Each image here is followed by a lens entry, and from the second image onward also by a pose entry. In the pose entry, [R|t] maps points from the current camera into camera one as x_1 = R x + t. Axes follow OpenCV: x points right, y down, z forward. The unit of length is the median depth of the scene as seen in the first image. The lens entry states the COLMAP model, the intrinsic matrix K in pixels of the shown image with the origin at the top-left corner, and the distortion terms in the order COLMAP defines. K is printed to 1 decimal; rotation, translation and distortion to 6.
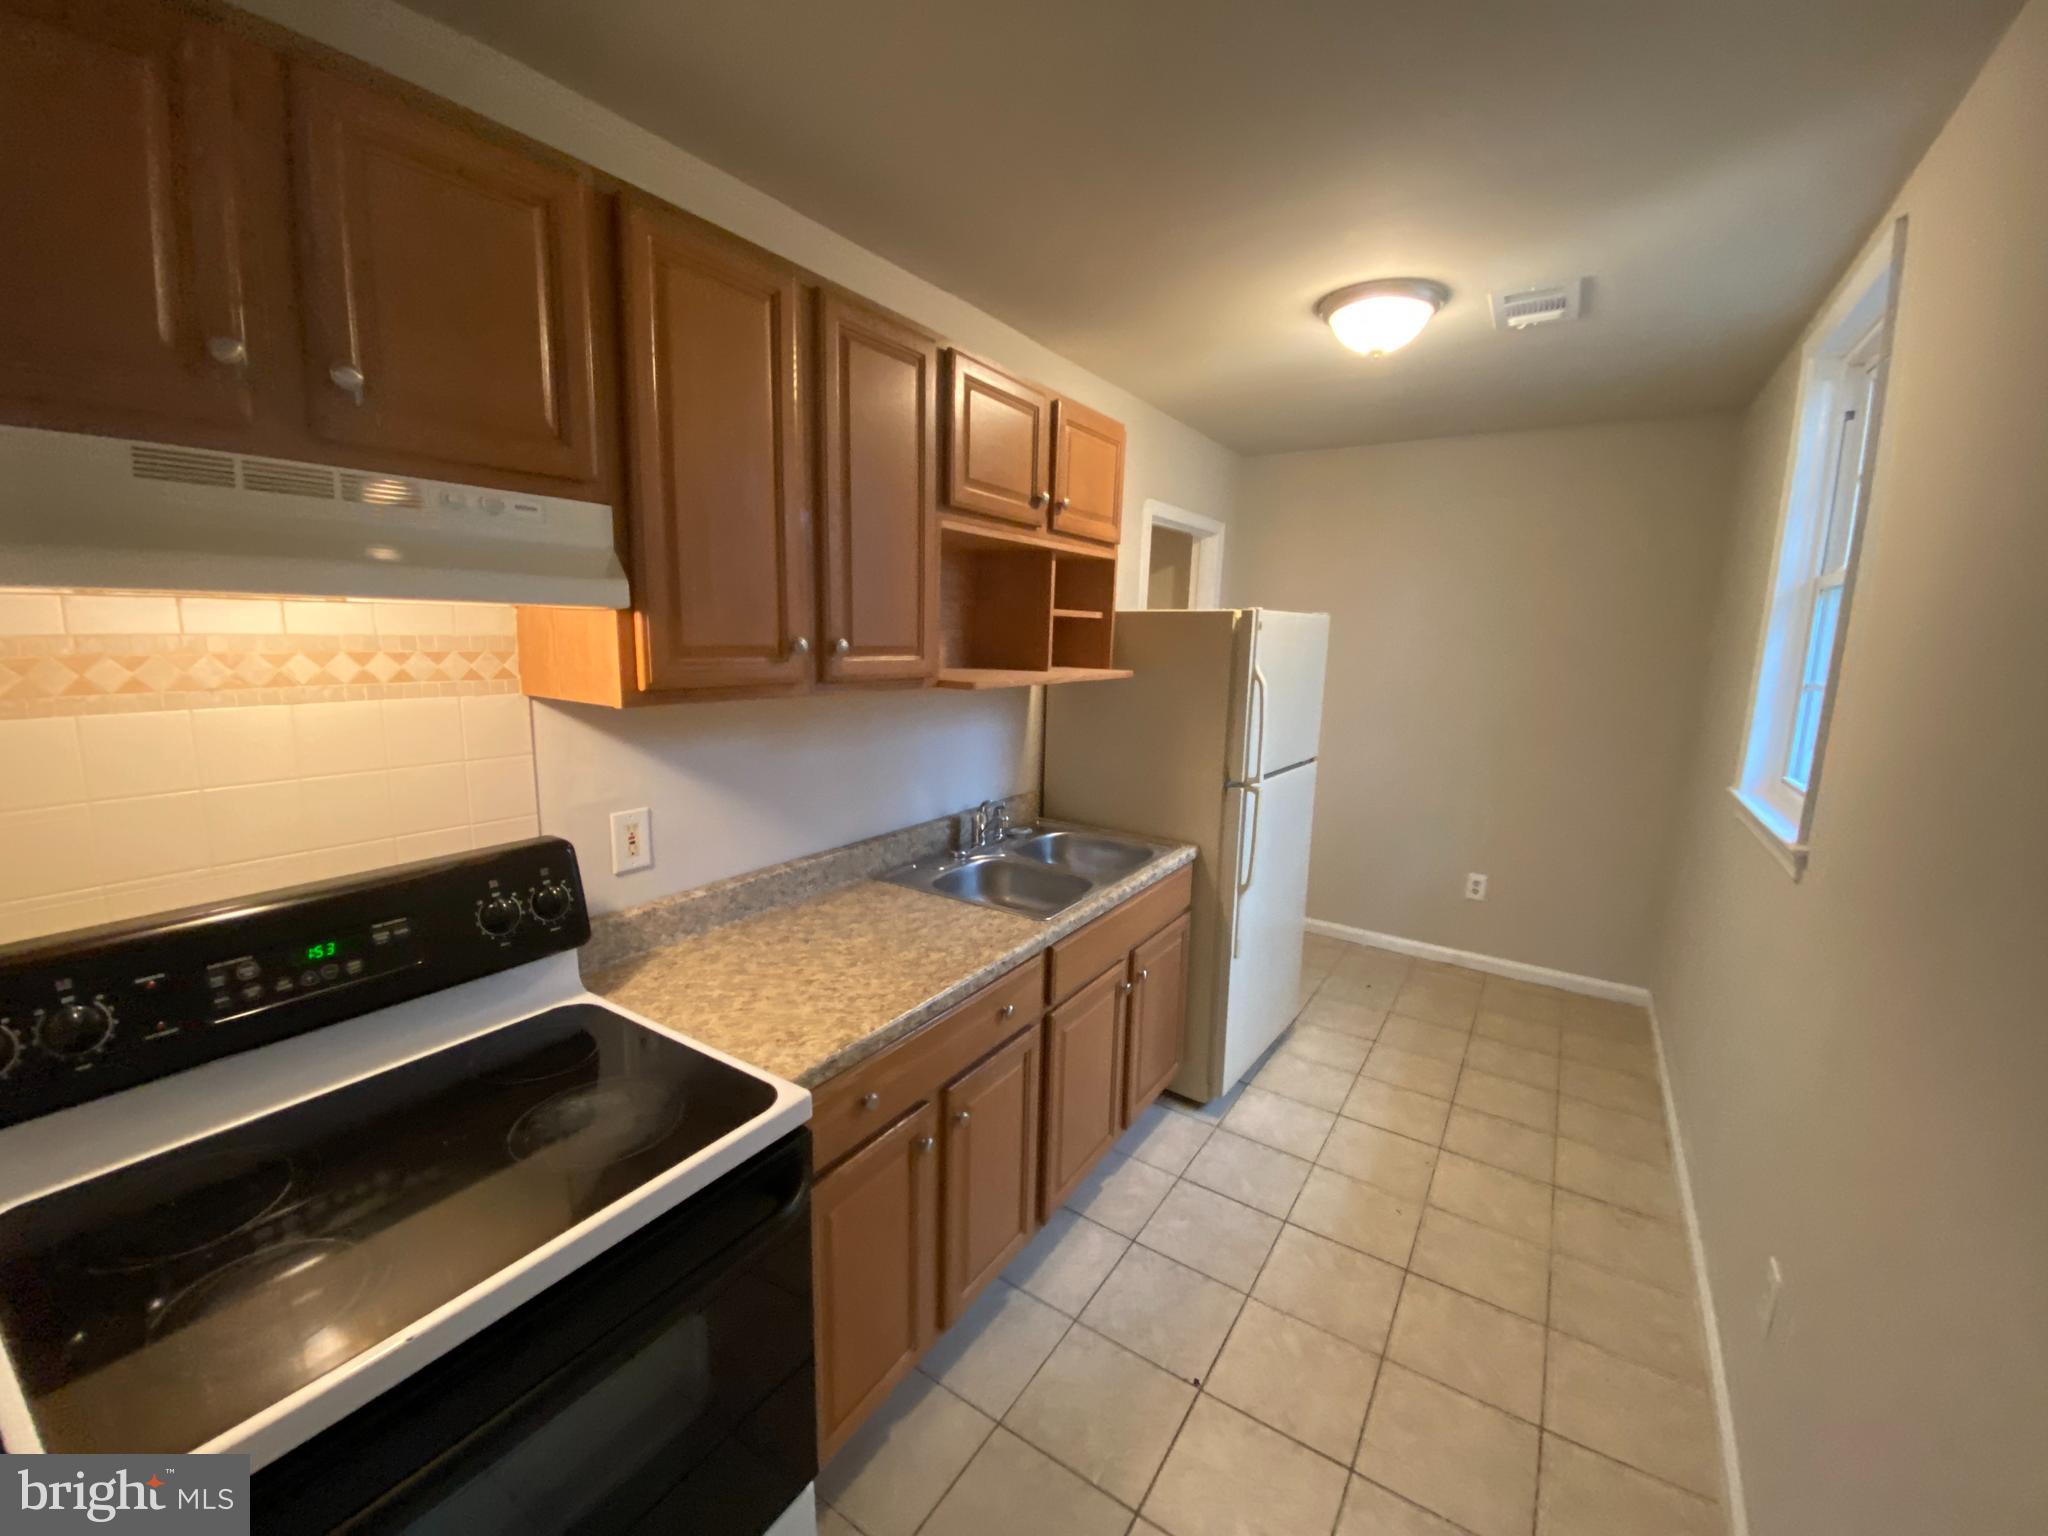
lens RADIAL K [[816.6, 0, 1024.0], [0, 816.6, 768.0], [0, 0, 1]] dist [0.018904, -0.024885]
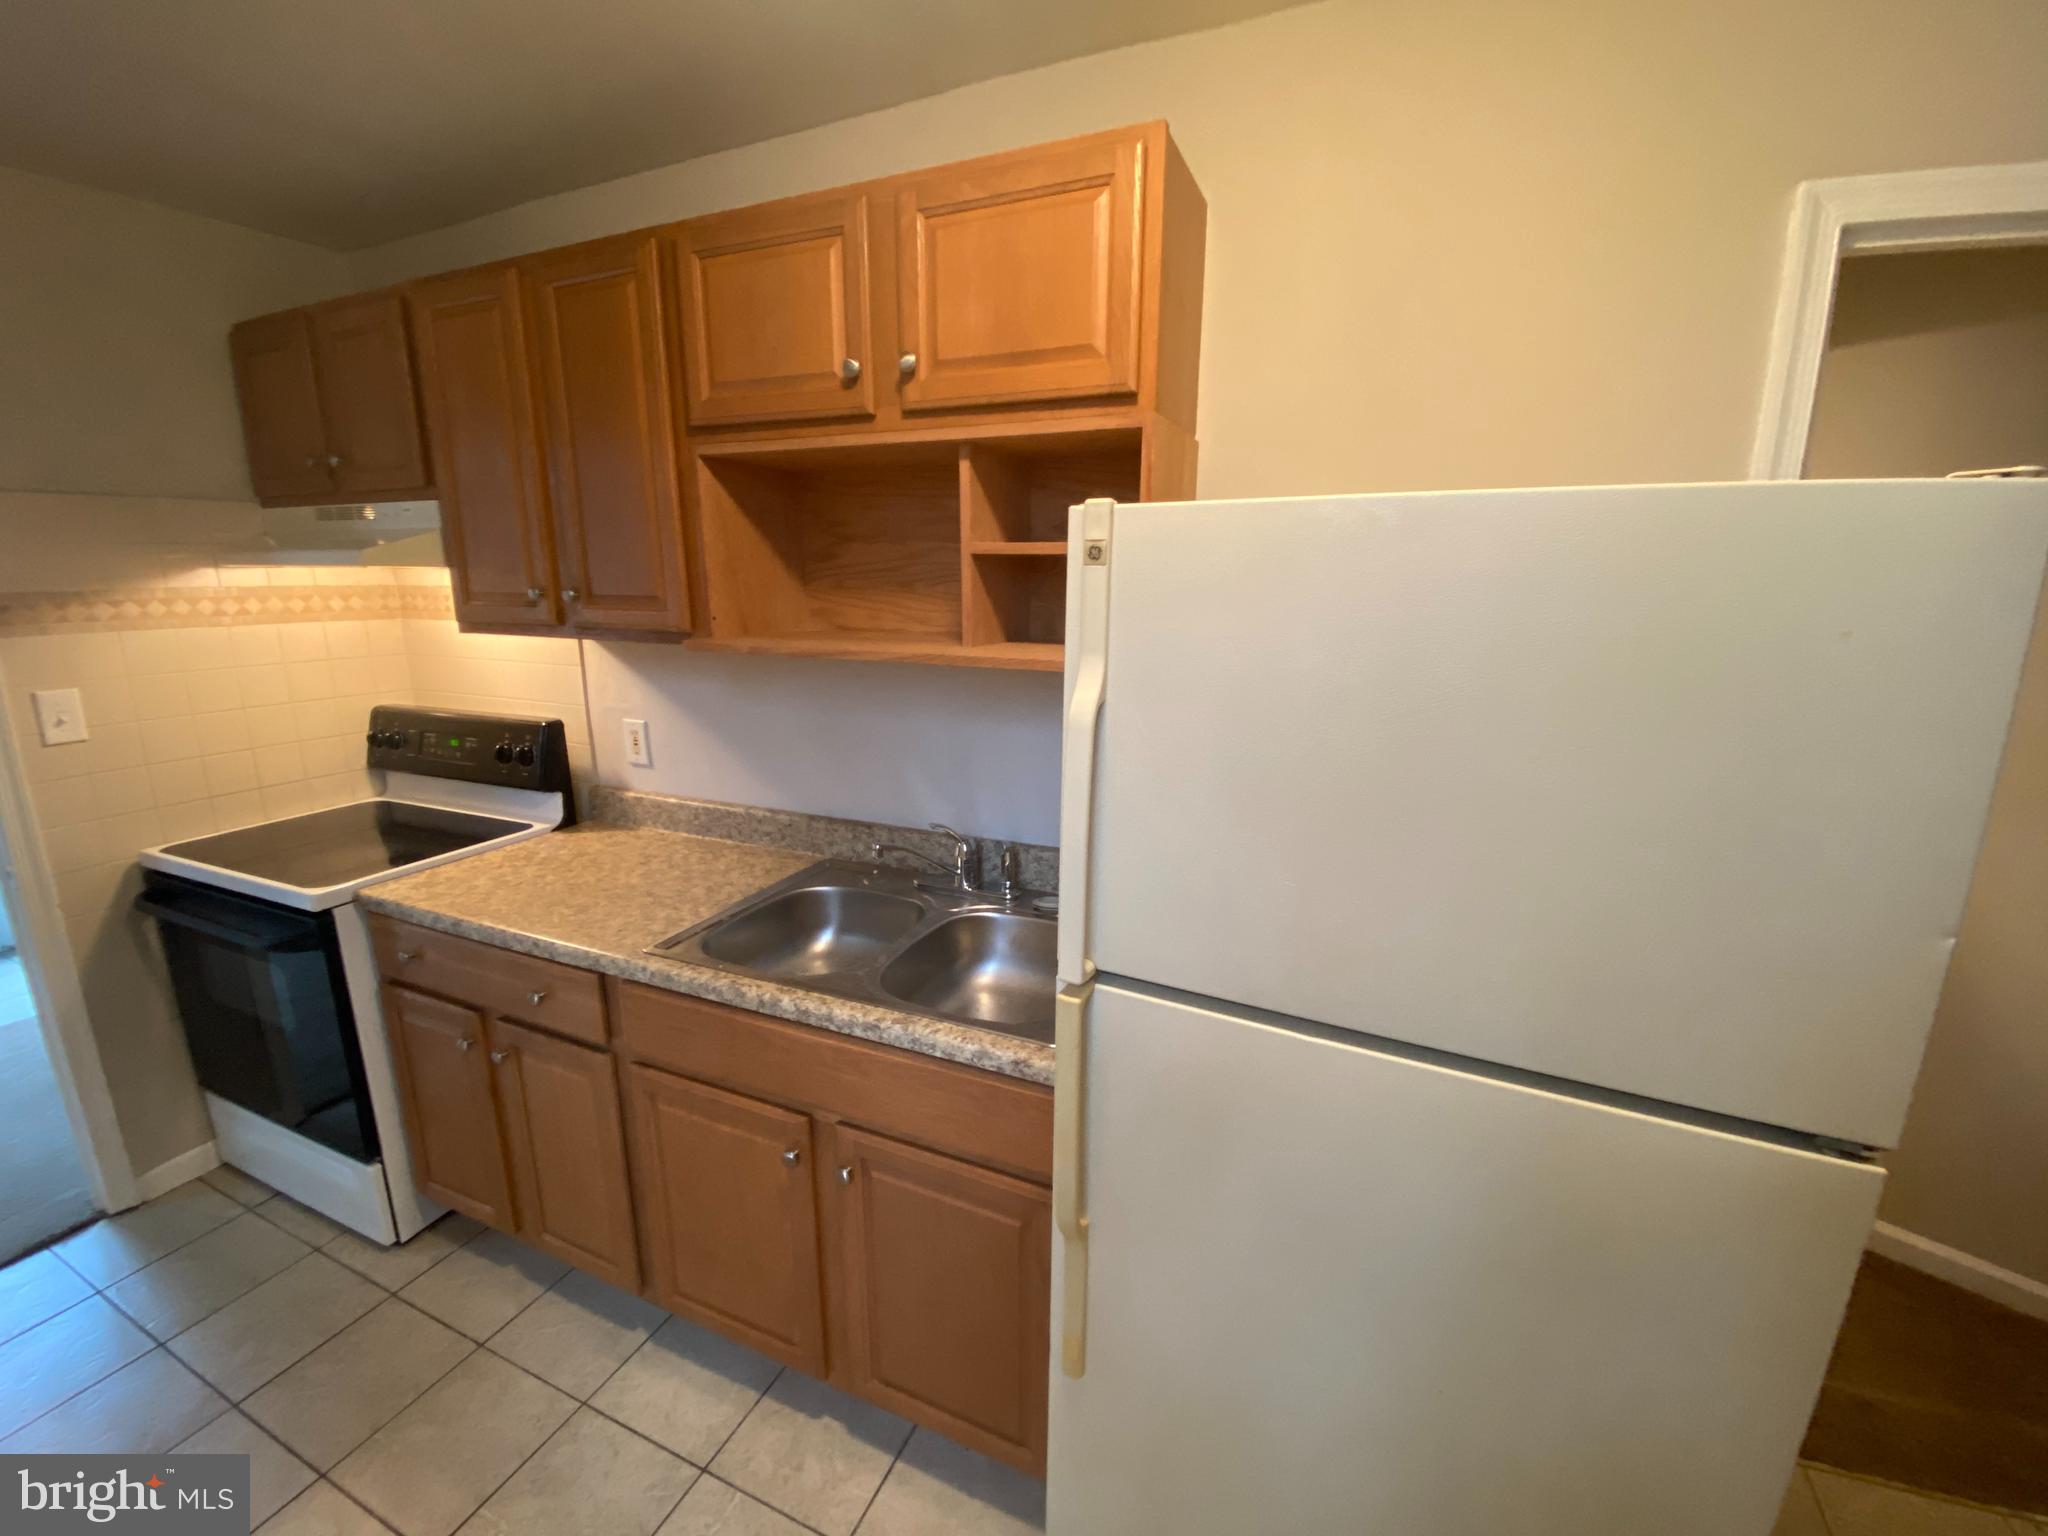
lens RADIAL K [[815.3, 0, 1026.8], [0, 815.3, 766.9], [0, 0, 1]] dist [0.017838, -0.025683]
pose [[0.176371, 0.195904, -0.964632, 0.677396], [-0.170347, 0.971283, 0.166109, -0.147632], [0.969472, 0.135025, 0.204678, 0.976765]]
